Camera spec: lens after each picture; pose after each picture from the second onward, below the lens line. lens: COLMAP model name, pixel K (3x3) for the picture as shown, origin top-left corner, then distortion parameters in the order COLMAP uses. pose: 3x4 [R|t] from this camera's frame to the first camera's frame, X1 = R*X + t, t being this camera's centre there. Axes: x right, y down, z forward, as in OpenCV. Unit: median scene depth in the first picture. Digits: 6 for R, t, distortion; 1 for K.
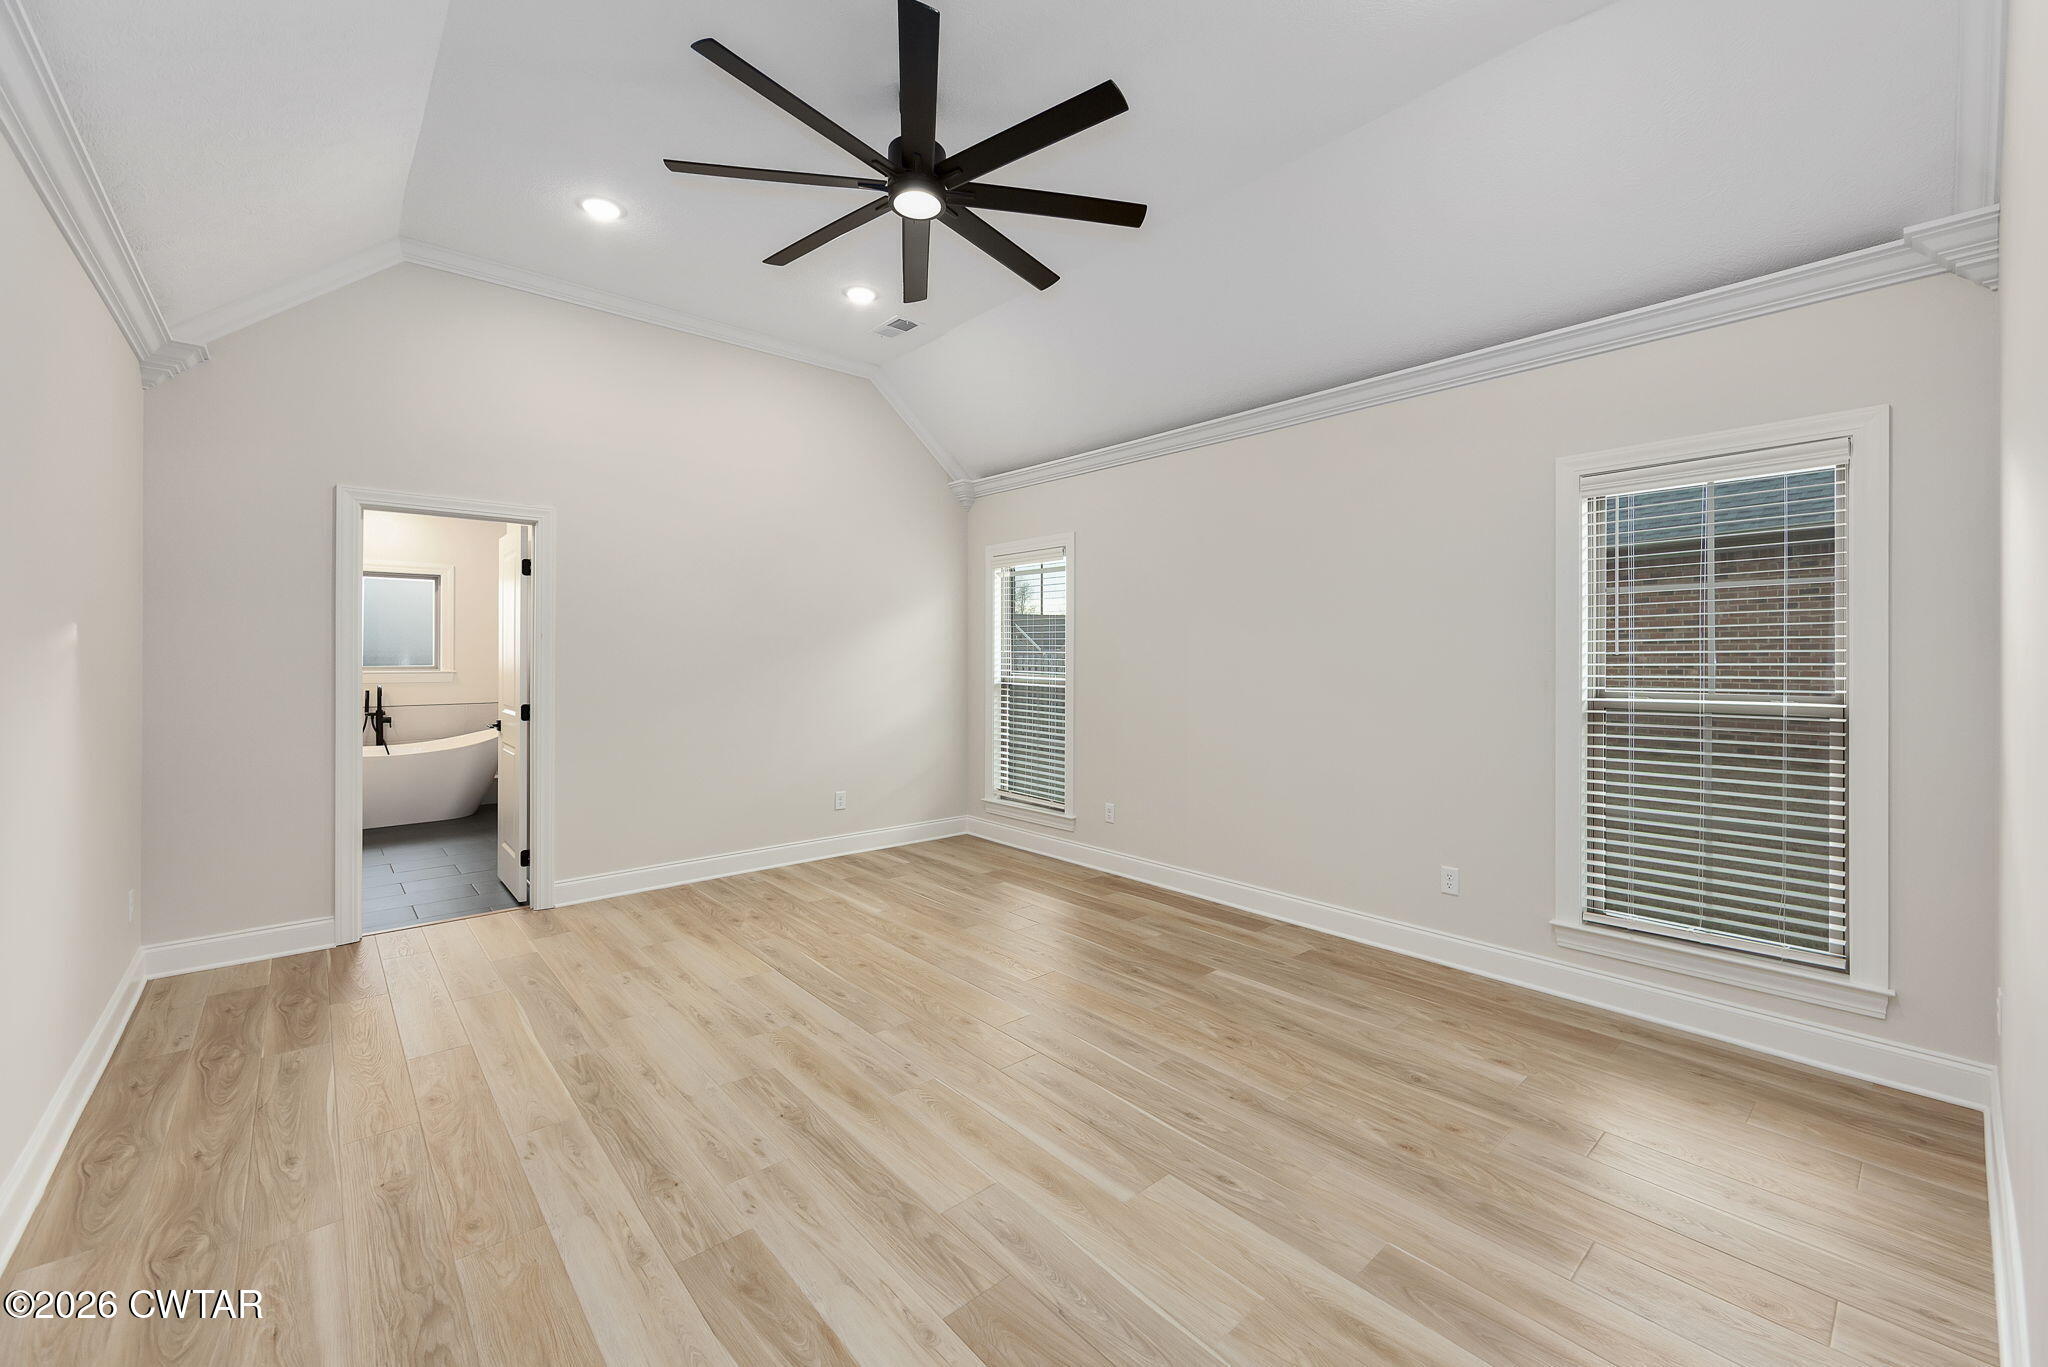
lens RADIAL K [[824.8, 0, 1074.1], [0, 824.8, 654.7], [0, 0, 1]] dist [0.000358, -0.001041]
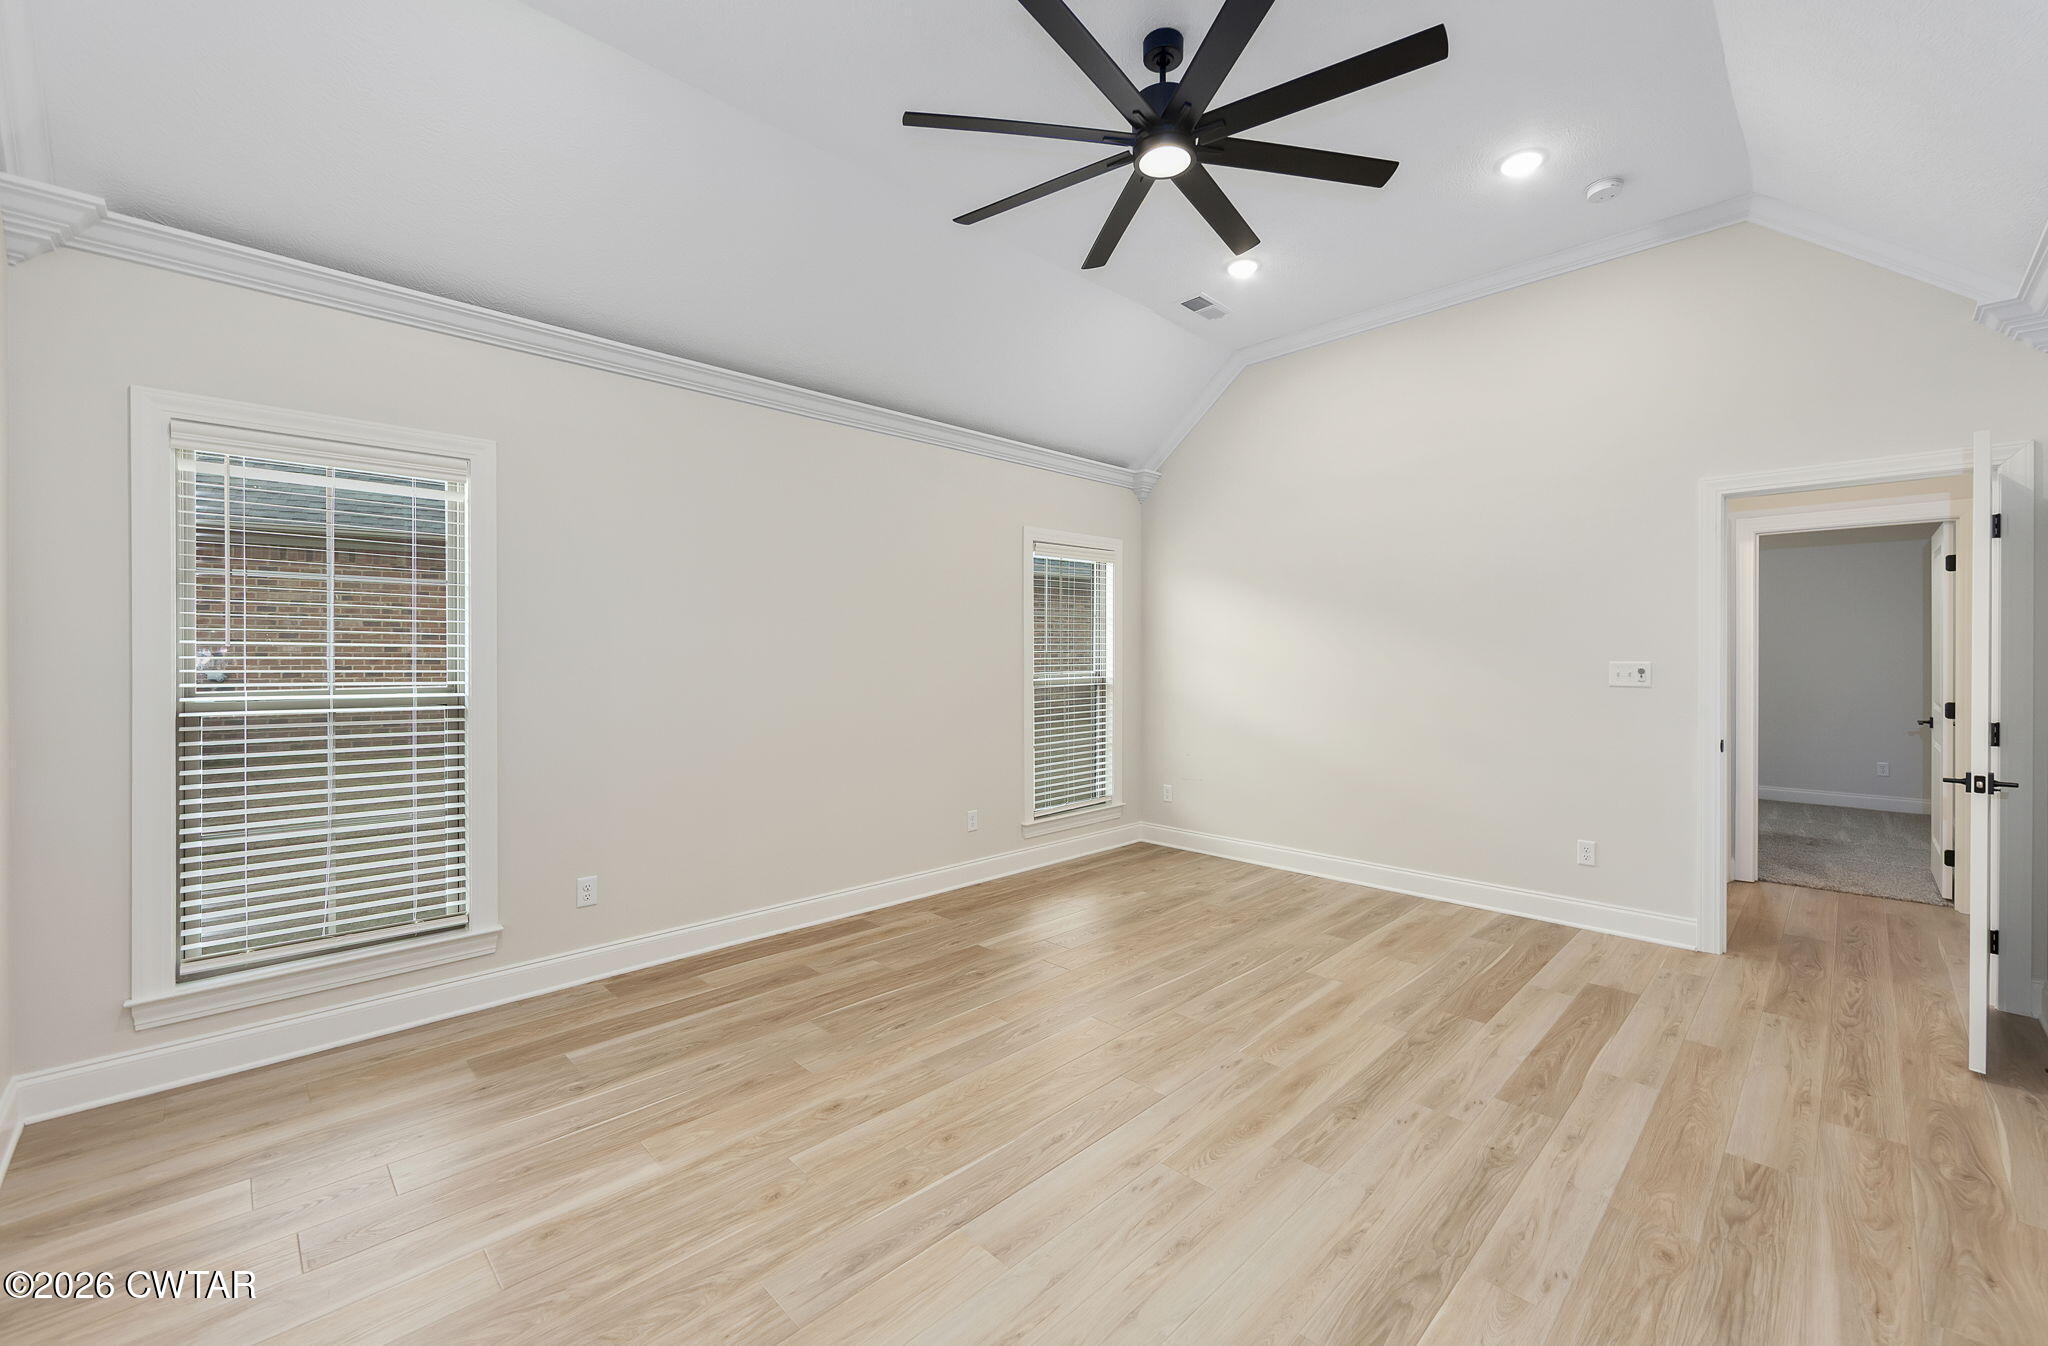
lens RADIAL K [[837.3, 0, 1012.2], [0, 837.3, 653.1], [0, 0, 1]] dist [-0.000152, 0.000234]
pose [[-0.030191, -0.001771, 0.999543, -0.880449], [-0.005252, 0.999985, 0.001613, -0.002856], [-0.999530, -0.005201, -0.030200, 0.940630]]
